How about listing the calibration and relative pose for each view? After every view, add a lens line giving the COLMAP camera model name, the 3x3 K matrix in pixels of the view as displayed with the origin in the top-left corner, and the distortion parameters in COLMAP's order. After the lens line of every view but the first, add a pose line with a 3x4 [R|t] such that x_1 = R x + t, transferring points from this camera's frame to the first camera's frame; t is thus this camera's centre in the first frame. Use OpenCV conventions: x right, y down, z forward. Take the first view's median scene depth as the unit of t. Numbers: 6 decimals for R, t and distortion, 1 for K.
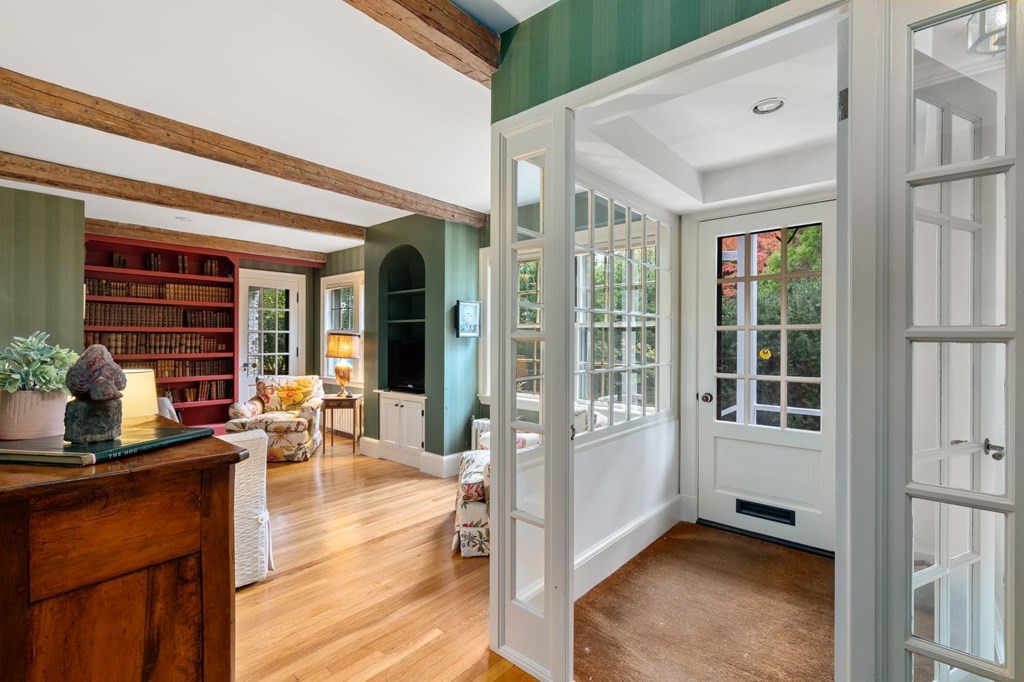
lens RADIAL K [[458.9, 0, 506.7], [0, 458.9, 341.6], [0, 0, 1]] dist [0.001973, 0.000344]
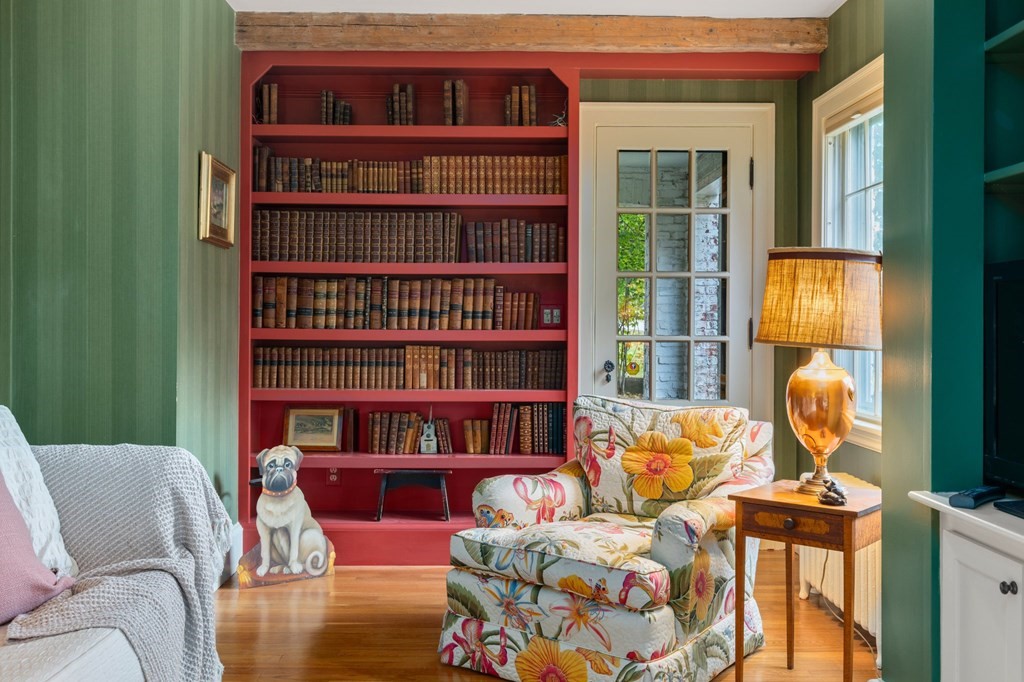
lens RADIAL K [[957.2, 0, 506.2], [0, 957.2, 324.9], [0, 0, 1]] dist [0.000527, 0.008930]
pose [[0.677147, -0.000165, -0.735848, -0.077314], [-0.007195, 0.999951, -0.006846, 0.028701], [0.735813, 0.009931, 0.677112, 0.510850]]
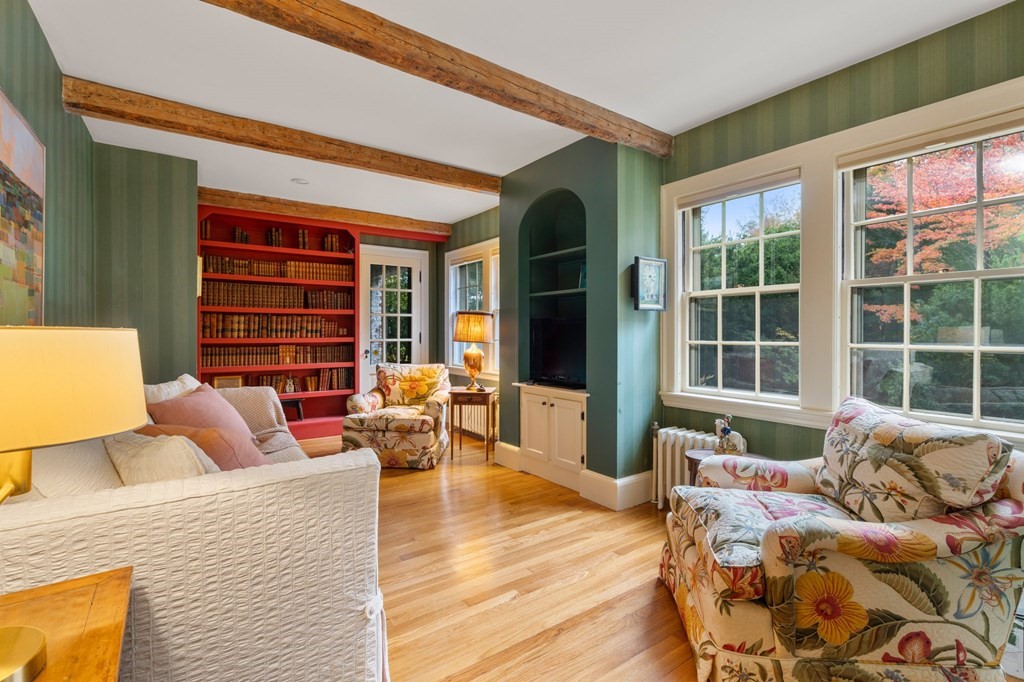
lens RADIAL K [[461.1, 0, 509.8], [0, 461.1, 337.0], [0, 0, 1]] dist [-0.002927, 0.000487]
pose [[0.973401, -0.001307, -0.229103, -0.108173], [0.002103, 0.999993, 0.003232, 0.023622], [0.229097, -0.003628, 0.973397, 0.223114]]
